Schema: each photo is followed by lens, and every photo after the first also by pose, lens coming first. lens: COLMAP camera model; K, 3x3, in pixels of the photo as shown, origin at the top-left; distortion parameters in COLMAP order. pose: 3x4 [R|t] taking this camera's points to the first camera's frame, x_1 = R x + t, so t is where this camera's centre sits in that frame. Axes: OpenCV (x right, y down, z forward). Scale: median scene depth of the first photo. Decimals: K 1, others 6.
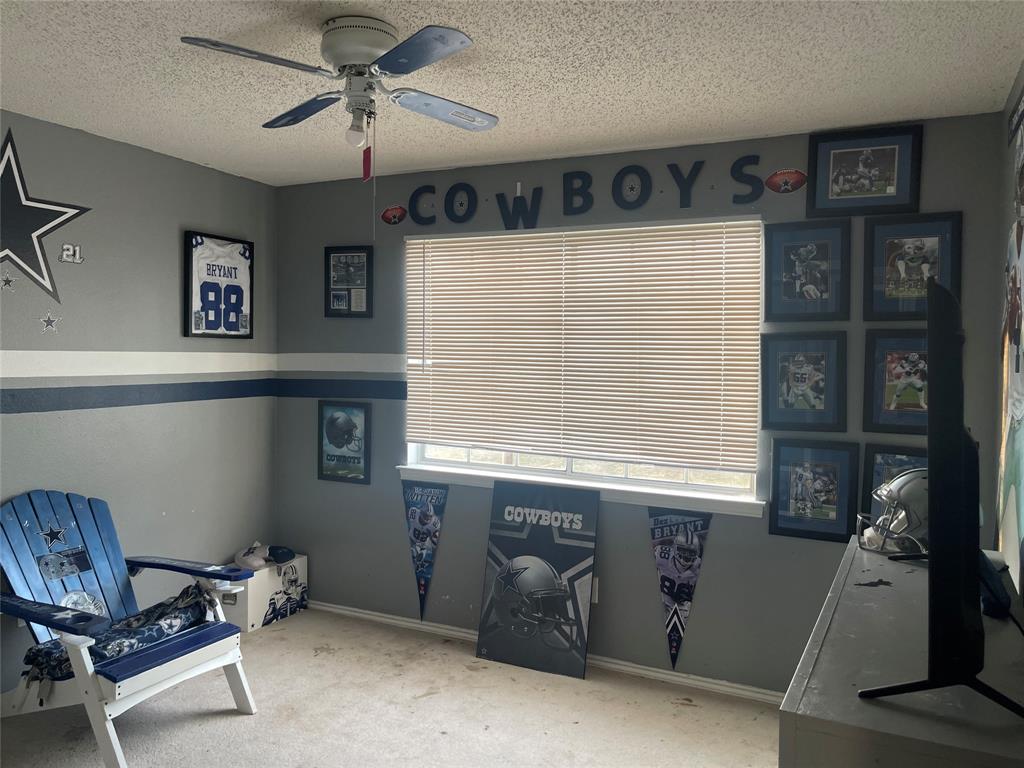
lens RADIAL K [[767.8, 0, 512.0], [0, 767.8, 384.0], [0, 0, 1]] dist [0.092719, -0.003263]
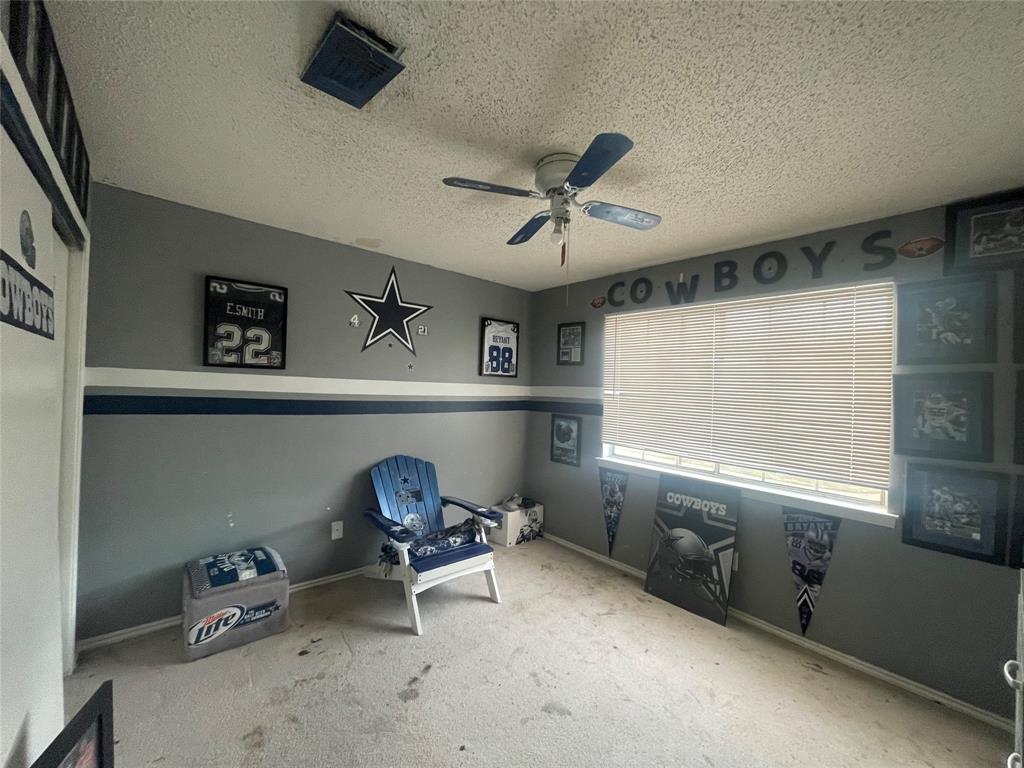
lens RADIAL K [[411.8, 0, 512.5], [0, 411.8, 386.9], [0, 0, 1]] dist [0.002966, -0.000149]
pose [[0.923187, 0.017209, -0.383965, 0.018802], [-0.035764, 0.998509, -0.041236, 0.002057], [0.382683, 0.051801, 0.922426, 0.169138]]
